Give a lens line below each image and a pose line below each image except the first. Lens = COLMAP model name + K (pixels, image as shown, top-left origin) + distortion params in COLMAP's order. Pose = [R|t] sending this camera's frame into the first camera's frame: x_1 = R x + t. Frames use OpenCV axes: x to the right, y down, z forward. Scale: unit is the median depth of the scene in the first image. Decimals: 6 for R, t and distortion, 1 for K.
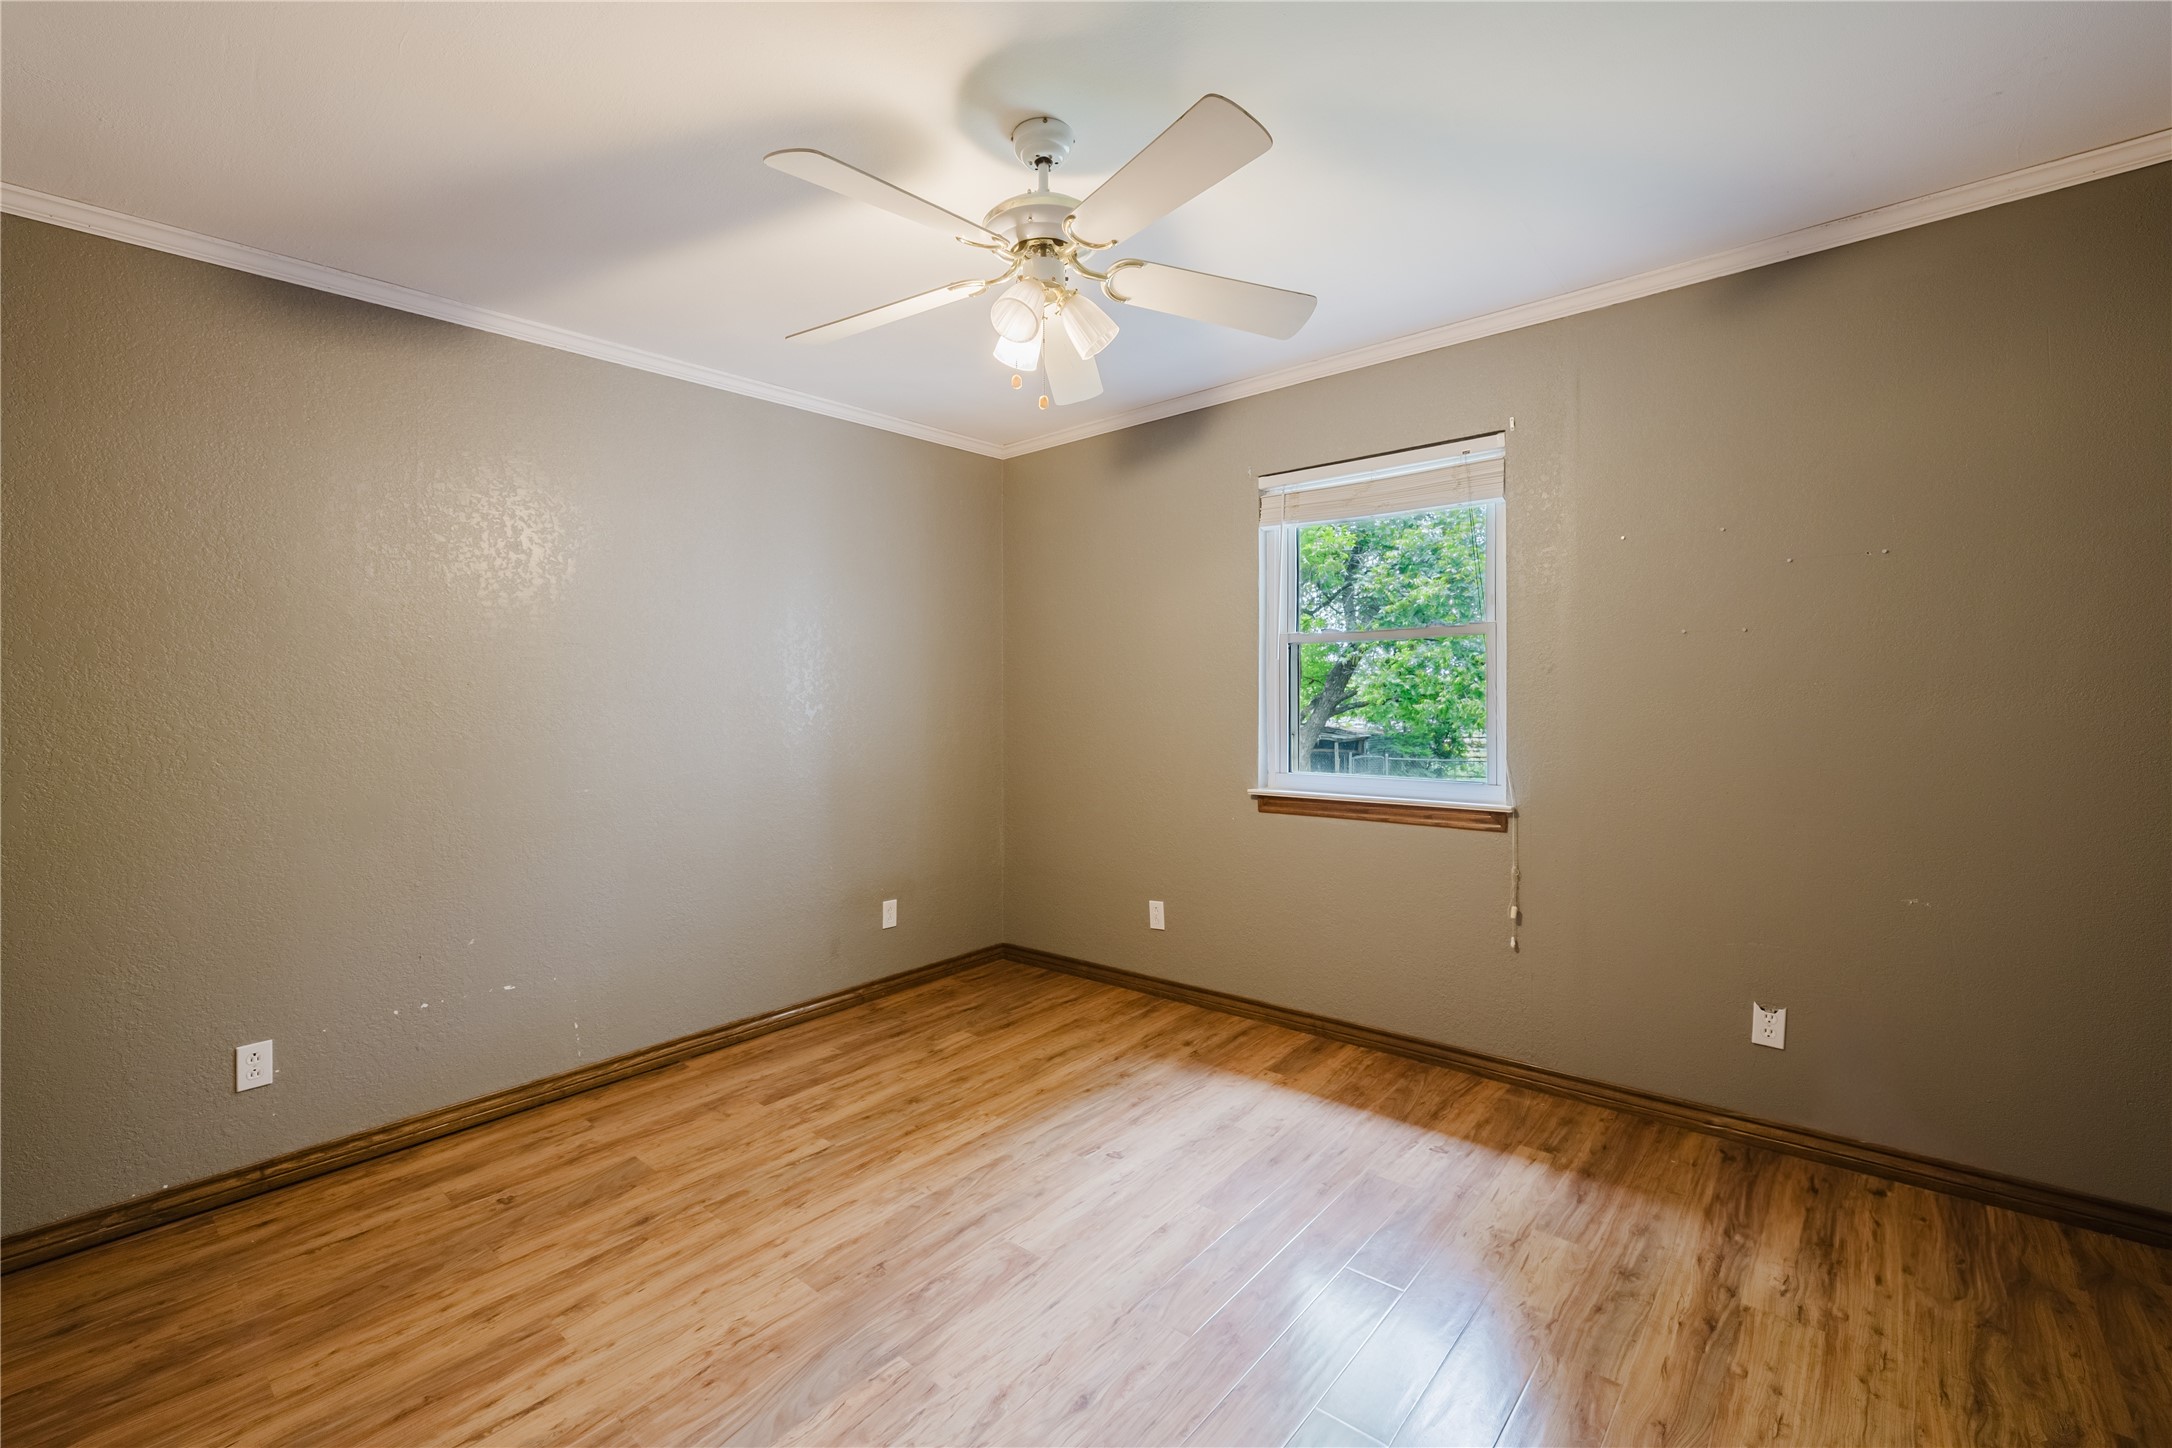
lens RADIAL K [[942.2, 0, 1086.0], [0, 942.2, 724.0], [0, 0, 1]] dist [0.002176, 0.000272]
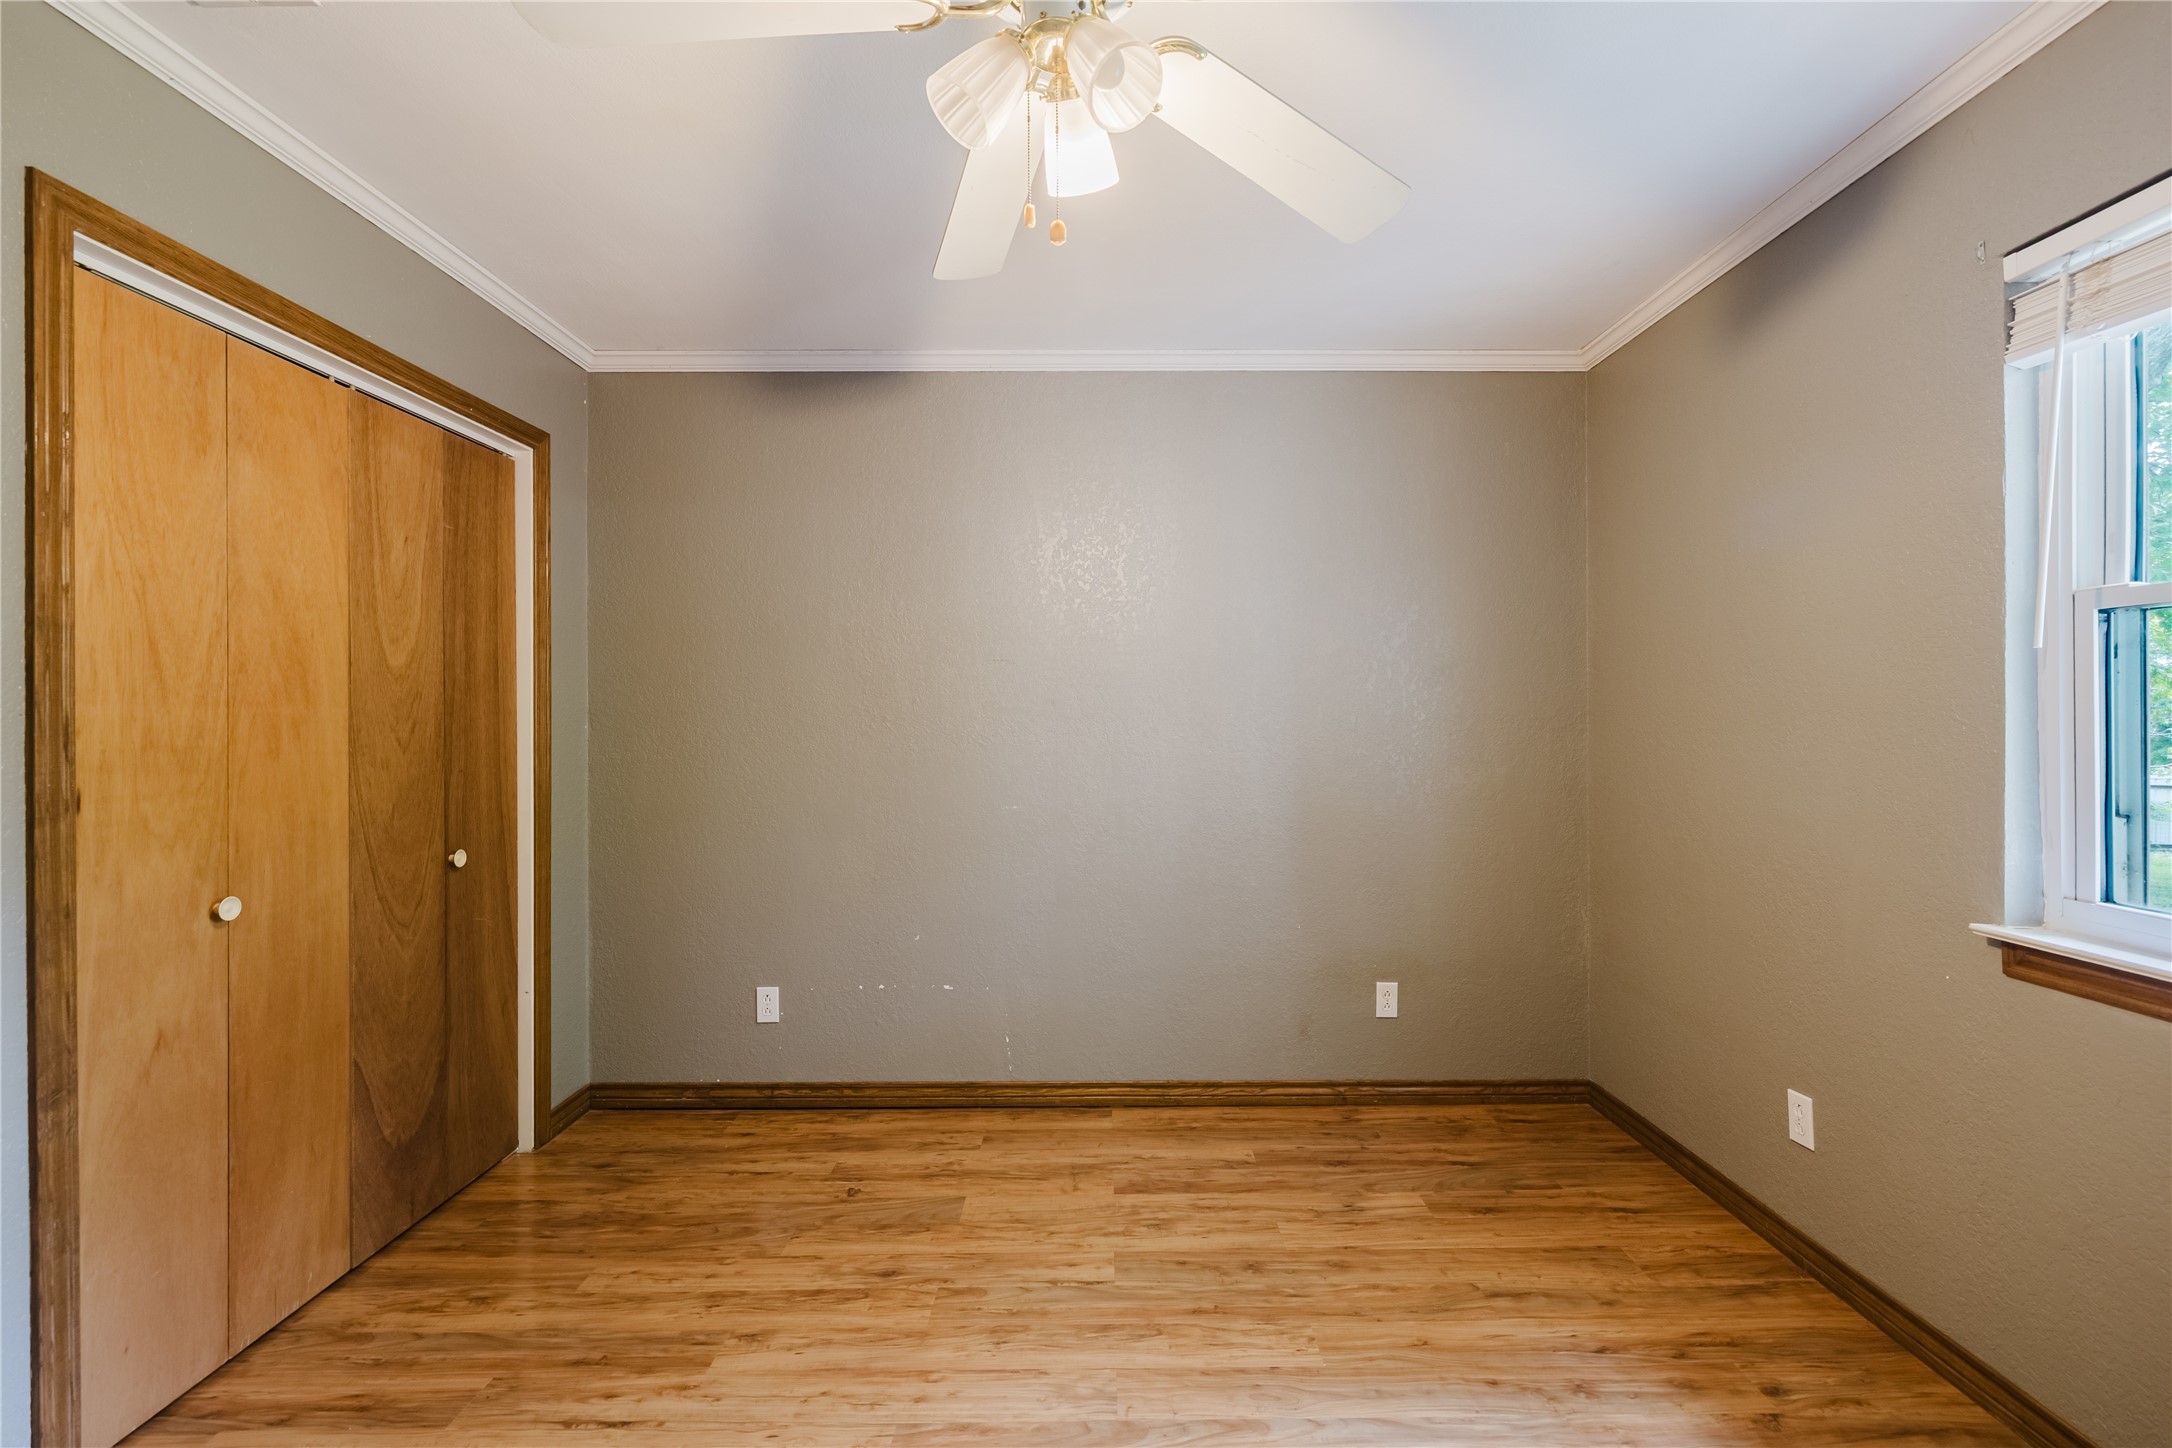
lens RADIAL K [[942.2, 0, 1086.0], [0, 942.2, 724.0], [0, 0, 1]] dist [0.002176, 0.000272]
pose [[0.652882, 0.018076, -0.757244, 0.278678], [-0.032024, 0.999480, -0.003753, -0.016599], [0.756782, 0.026701, 0.653122, 0.407027]]
